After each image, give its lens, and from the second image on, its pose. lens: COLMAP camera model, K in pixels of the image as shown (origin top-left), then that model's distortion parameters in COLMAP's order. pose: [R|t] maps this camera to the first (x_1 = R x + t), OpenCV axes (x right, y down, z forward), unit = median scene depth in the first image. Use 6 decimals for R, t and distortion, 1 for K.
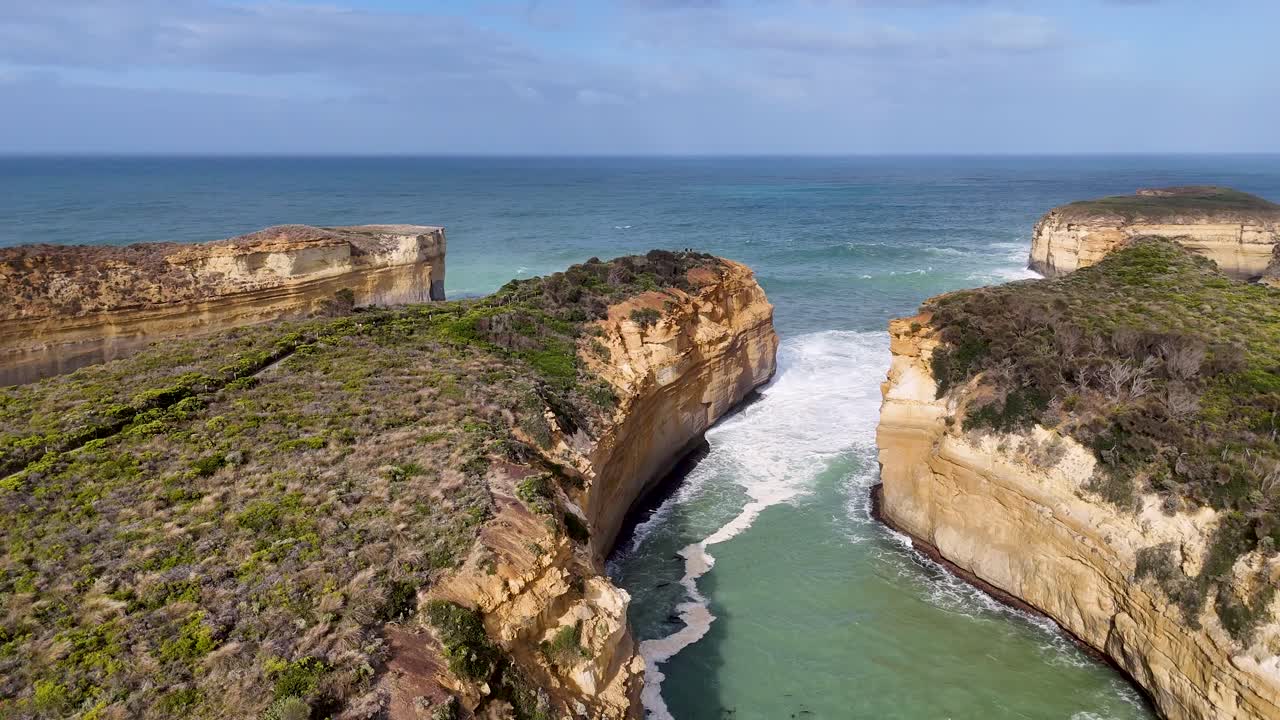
lens RADIAL K [[931.6, 0, 636.6], [0, 931.6, 356.0], [0, 0, 1]] dist [0.011043, 0.000232]
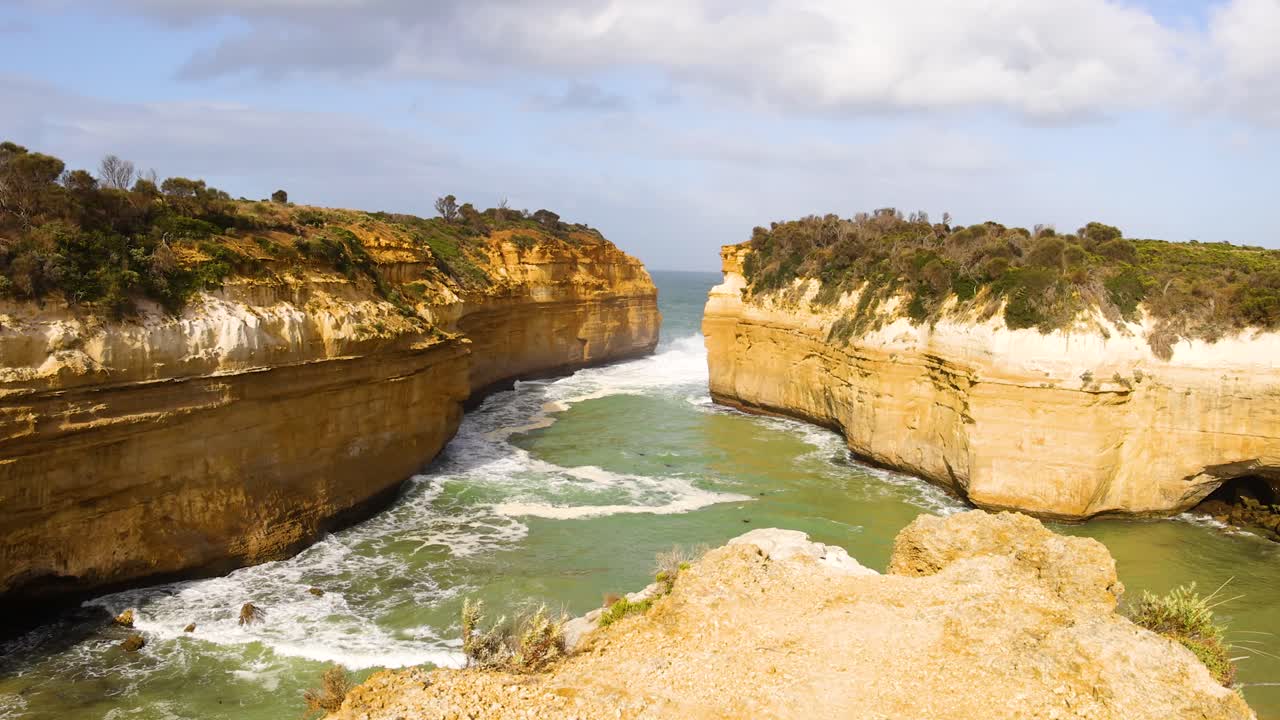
lens RADIAL K [[1055.9, 0, 638.3], [0, 1055.9, 356.3], [0, 0, 1]] dist [-0.019000, -0.003834]
pose [[0.998604, 0.022377, 0.047852, 0.098062], [-0.016085, 0.991637, -0.128054, 0.282831], [-0.050317, 0.127106, 0.990612, -0.350571]]
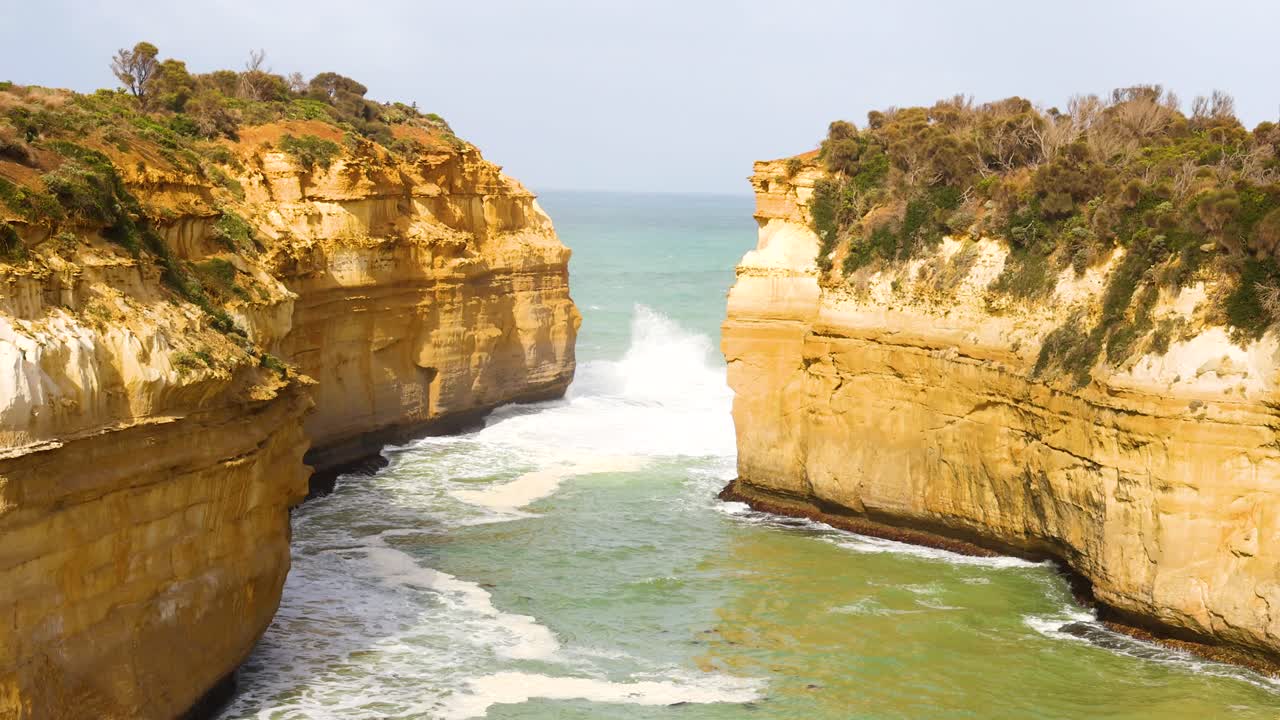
lens RADIAL K [[2616.7, 0, 638.7], [0, 2616.7, 364.5], [0, 0, 1]] dist [0.362132, 0.000000]
pose [[0.989664, 0.017521, 0.142328, -0.017279], [0.002900, 0.989860, -0.142020, 0.301000], [-0.143373, 0.140965, 0.979578, -0.504641]]
